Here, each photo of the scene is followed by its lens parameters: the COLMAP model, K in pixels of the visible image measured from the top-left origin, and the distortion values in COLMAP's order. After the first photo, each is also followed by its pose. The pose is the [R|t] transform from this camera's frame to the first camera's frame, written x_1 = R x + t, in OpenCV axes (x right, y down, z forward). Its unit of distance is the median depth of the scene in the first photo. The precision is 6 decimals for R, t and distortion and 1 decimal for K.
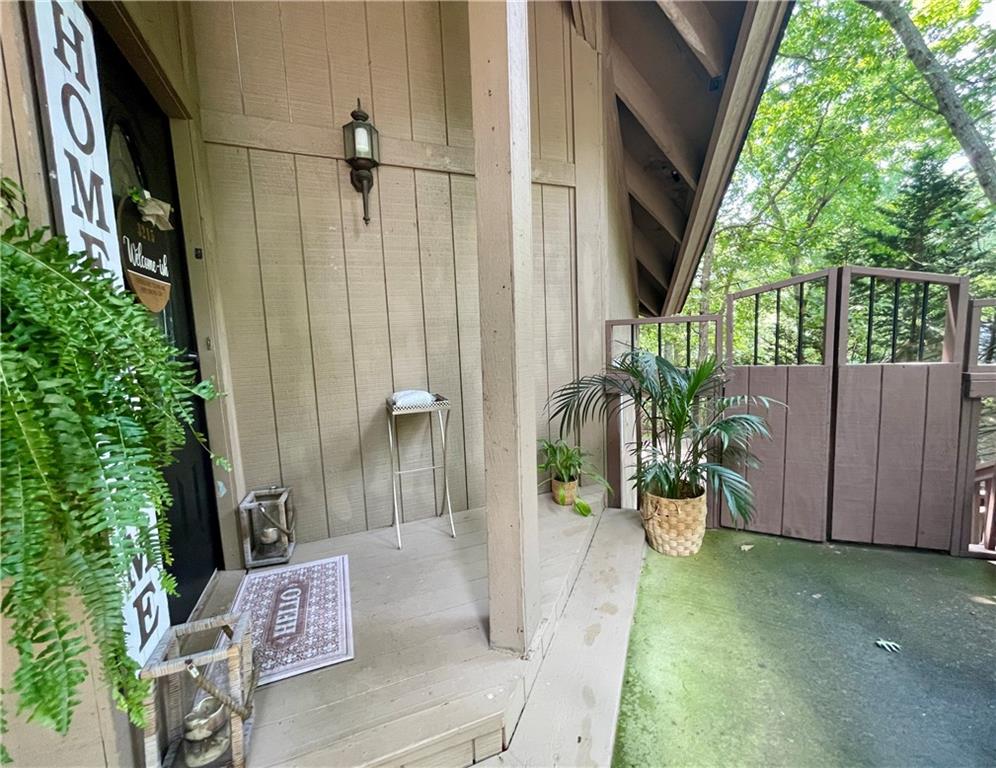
lens RADIAL K [[411.9, 0, 497.0], [0, 411.9, 385.2], [0, 0, 1]] dist [-0.000484, -0.000094]
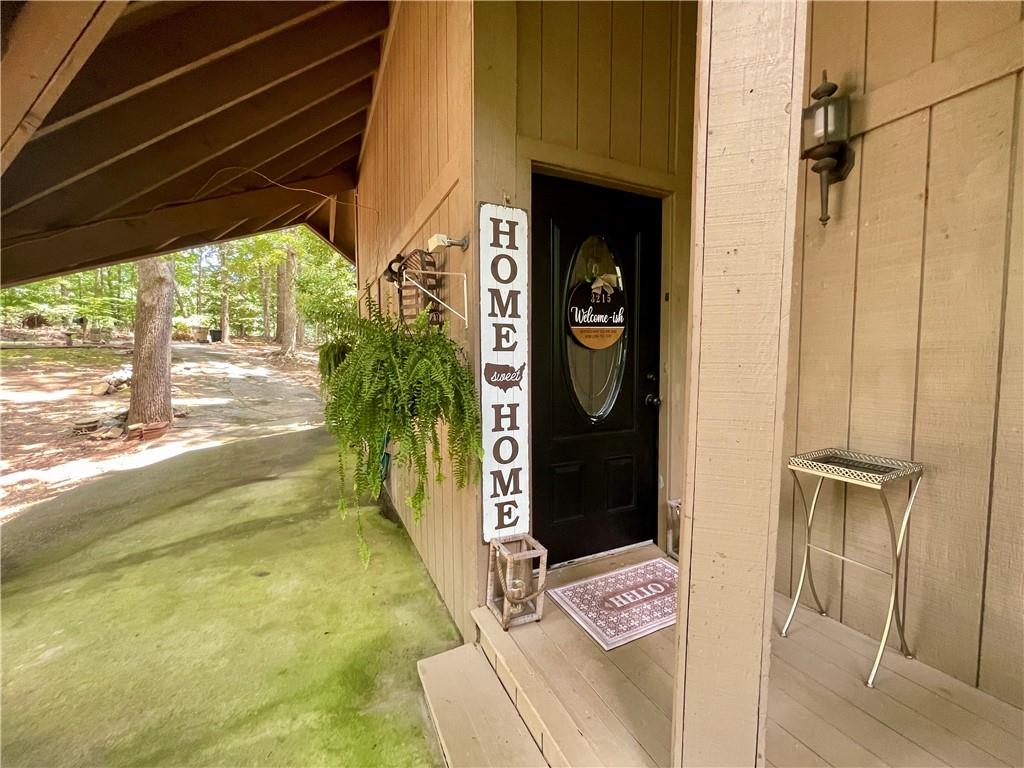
lens RADIAL K [[411.4, 0, 511.3], [0, 411.4, 383.7], [0, 0, 1]] dist [0.000552, 0.000079]
pose [[0.074465, 0.105247, -0.991654, 0.585567], [-0.094926, 0.990648, 0.098012, -0.143503], [0.992695, 0.086835, 0.083759, 0.474449]]
